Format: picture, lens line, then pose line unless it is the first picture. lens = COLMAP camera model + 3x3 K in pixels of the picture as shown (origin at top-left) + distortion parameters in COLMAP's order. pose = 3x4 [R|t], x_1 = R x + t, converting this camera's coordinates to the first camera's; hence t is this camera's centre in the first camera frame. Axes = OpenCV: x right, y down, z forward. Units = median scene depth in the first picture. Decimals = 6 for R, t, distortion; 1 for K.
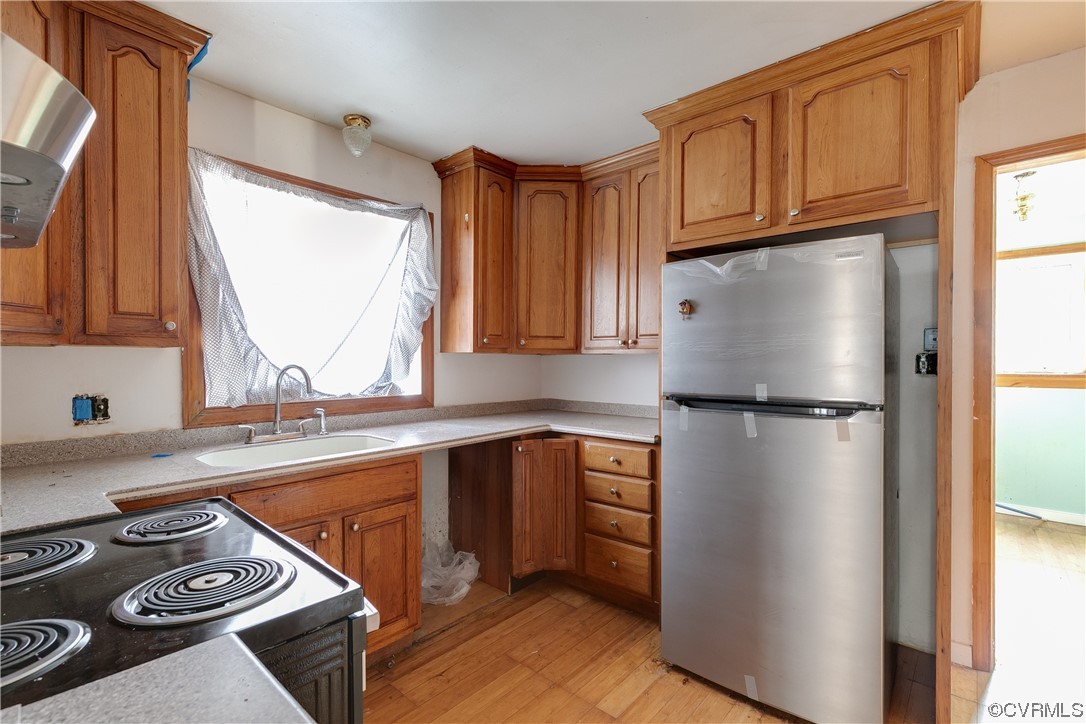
lens RADIAL K [[498.0, 0, 549.2], [0, 498.0, 362.6], [0, 0, 1]] dist [0.005542, -0.000523]
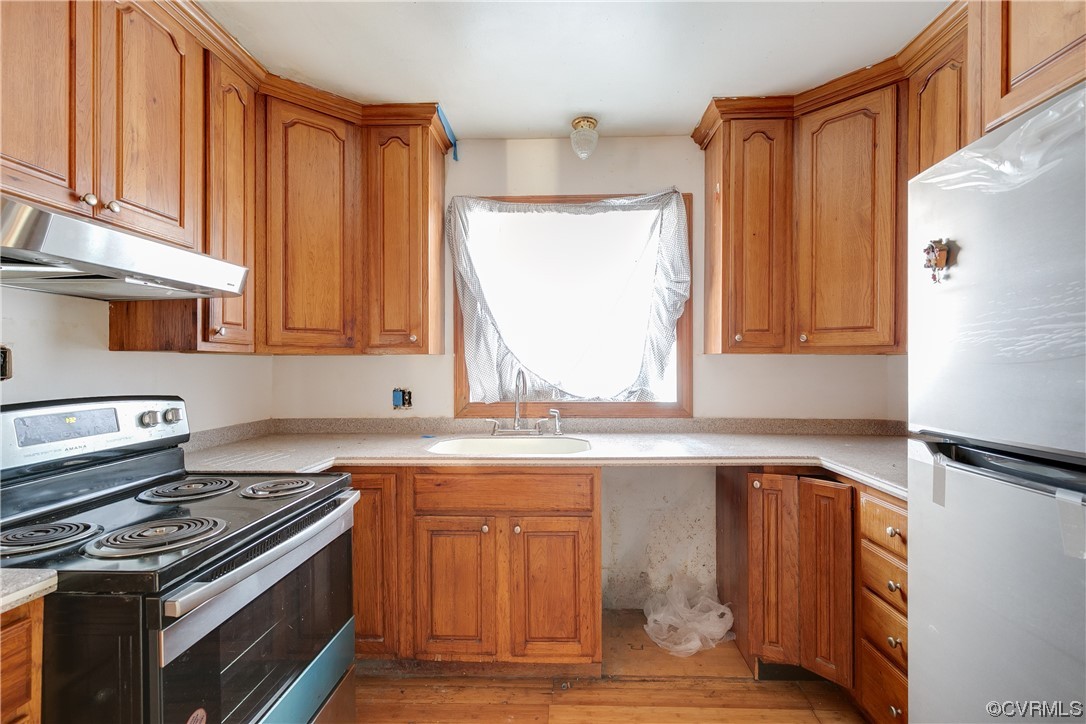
lens RADIAL K [[498.0, 0, 547.7], [0, 498.0, 360.9], [0, 0, 1]] dist [0.005542, -0.000523]
pose [[0.631164, -0.006547, -0.775622, 0.343423], [-0.000554, 0.999960, -0.008891, -0.001564], [0.775649, 0.006041, 0.631136, 0.323140]]
